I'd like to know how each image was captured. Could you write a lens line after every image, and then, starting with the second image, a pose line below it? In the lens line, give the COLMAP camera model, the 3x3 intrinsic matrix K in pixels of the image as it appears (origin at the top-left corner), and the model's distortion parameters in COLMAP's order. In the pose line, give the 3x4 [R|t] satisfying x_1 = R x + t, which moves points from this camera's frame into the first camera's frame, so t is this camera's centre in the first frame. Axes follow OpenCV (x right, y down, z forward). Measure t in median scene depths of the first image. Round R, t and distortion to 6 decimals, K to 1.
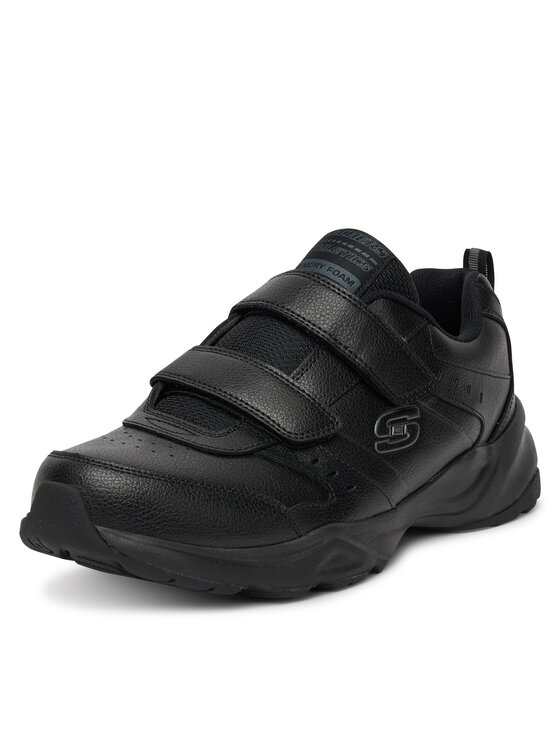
lens RADIAL K [[1878.9, 0, 279.7], [0, 1878.9, 373.0], [0, 0, 1]] dist [-0.023246, 0.000000]
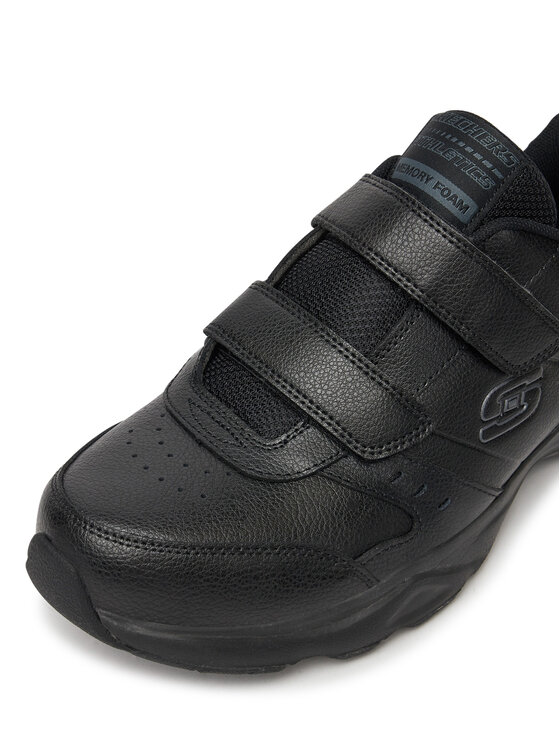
lens RADIAL K [[1181.5, 0, 281.1], [0, 1181.5, 373.0], [0, 0, 1]] dist [0.021357, 0.000000]
pose [[0.987951, 0.055572, -0.144444, 0.037489], [0.001499, 0.929831, 0.367984, -0.161945], [0.154758, -0.363767, 0.918544, 0.522484]]
